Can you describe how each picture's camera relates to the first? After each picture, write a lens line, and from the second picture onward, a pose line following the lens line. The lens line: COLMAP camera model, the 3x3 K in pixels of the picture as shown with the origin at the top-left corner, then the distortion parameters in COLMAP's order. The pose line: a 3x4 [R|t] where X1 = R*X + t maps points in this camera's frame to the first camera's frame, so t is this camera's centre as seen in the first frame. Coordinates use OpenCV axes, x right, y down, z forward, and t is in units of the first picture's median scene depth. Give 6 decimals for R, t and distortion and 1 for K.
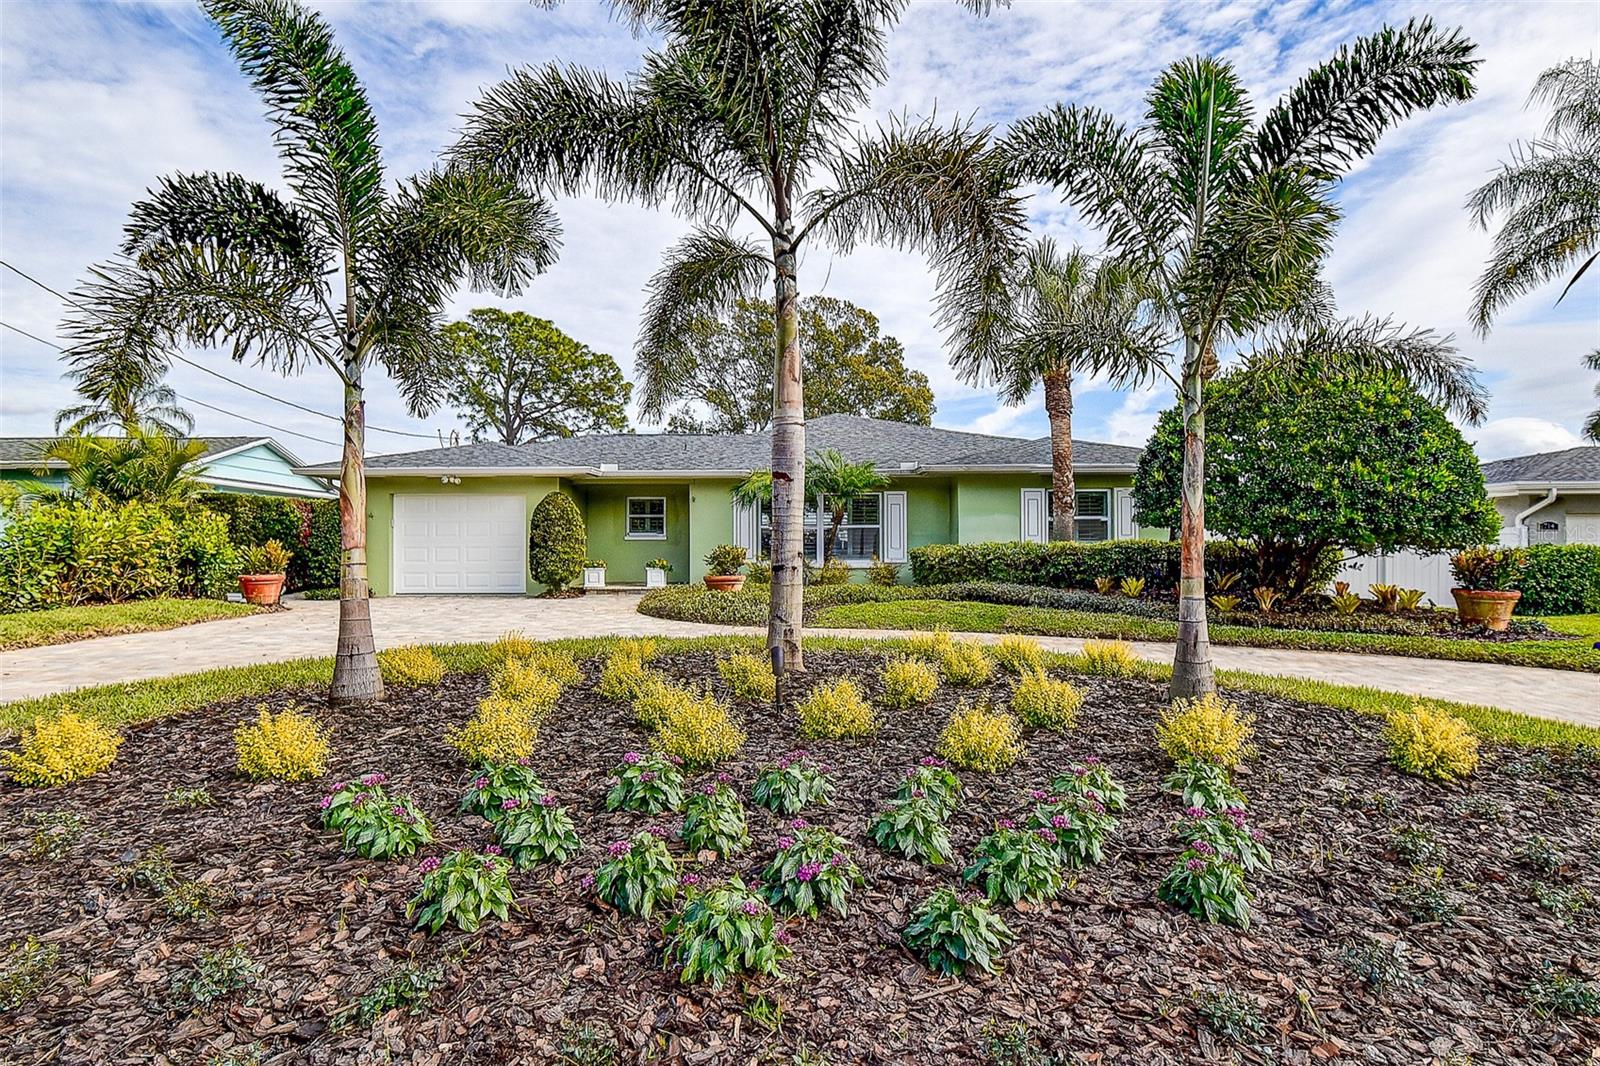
lens RADIAL K [[901.6, 0, 806.4], [0, 901.6, 541.4], [0, 0, 1]] dist [0.001552, 0.001011]
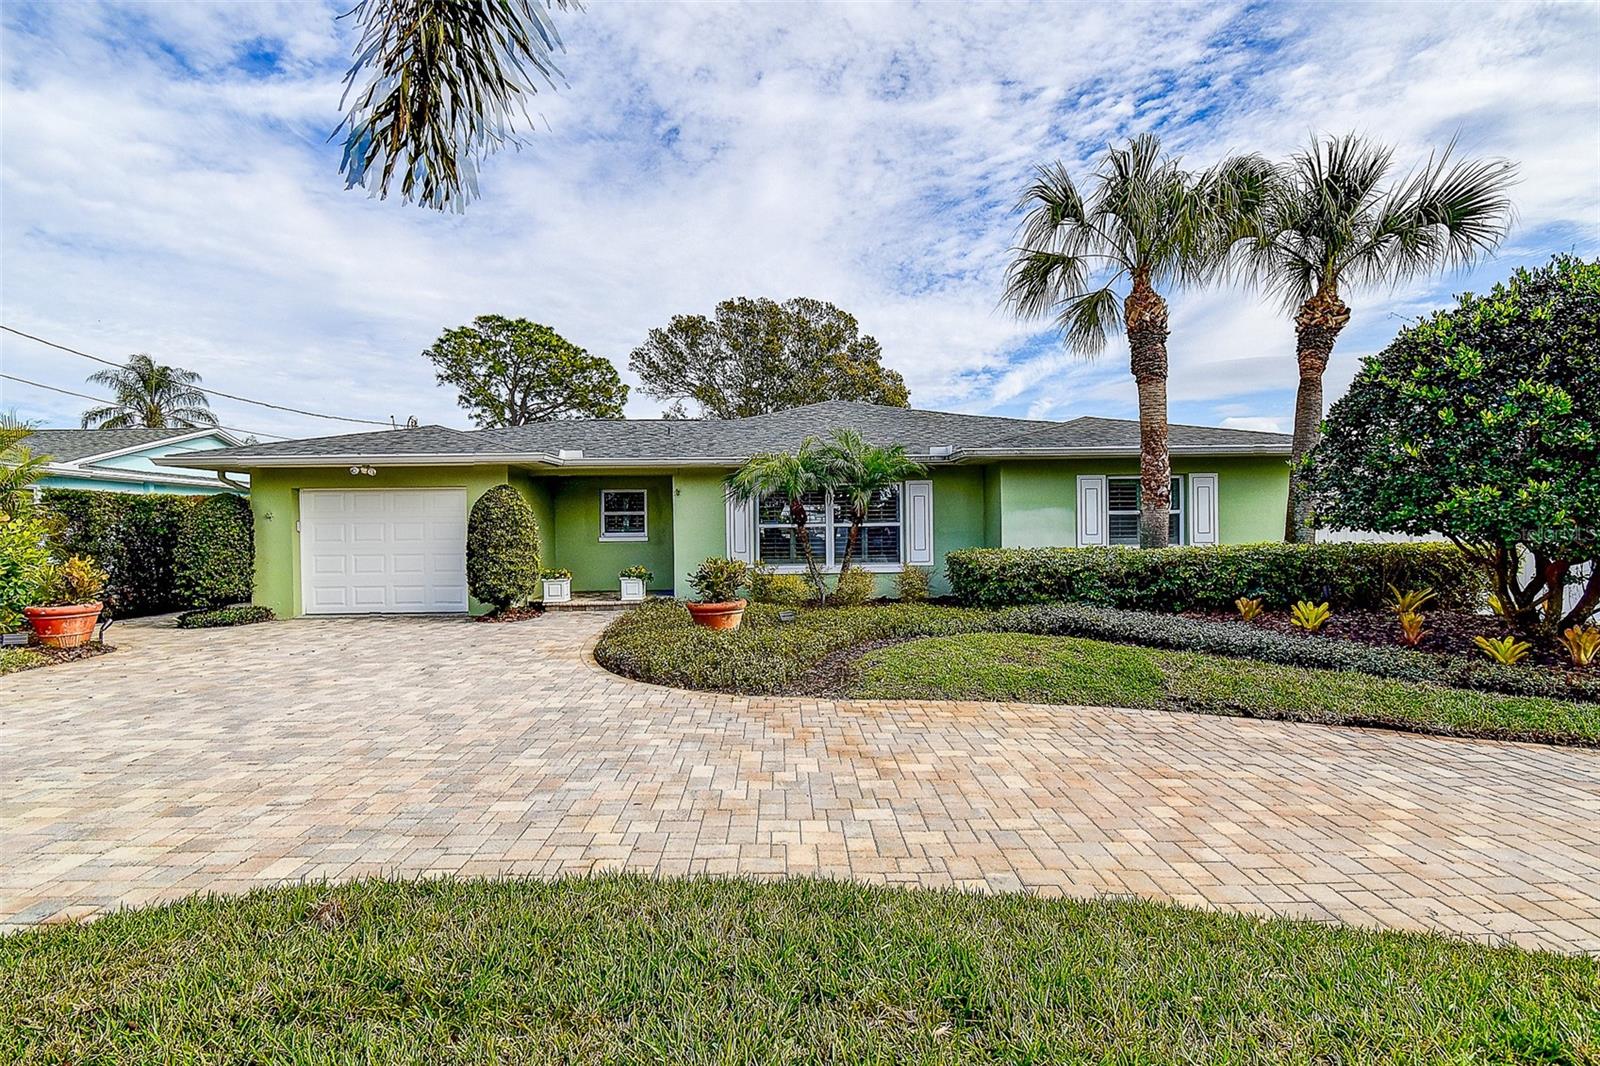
lens RADIAL K [[730.3, 0, 791.2], [0, 730.3, 539.1], [0, 0, 1]] dist [0.003605, -0.009358]
pose [[0.999872, -0.008009, 0.013820, -0.028262], [0.007730, 0.999768, 0.020129, -0.015663], [-0.013978, -0.020020, 0.999702, 0.302315]]
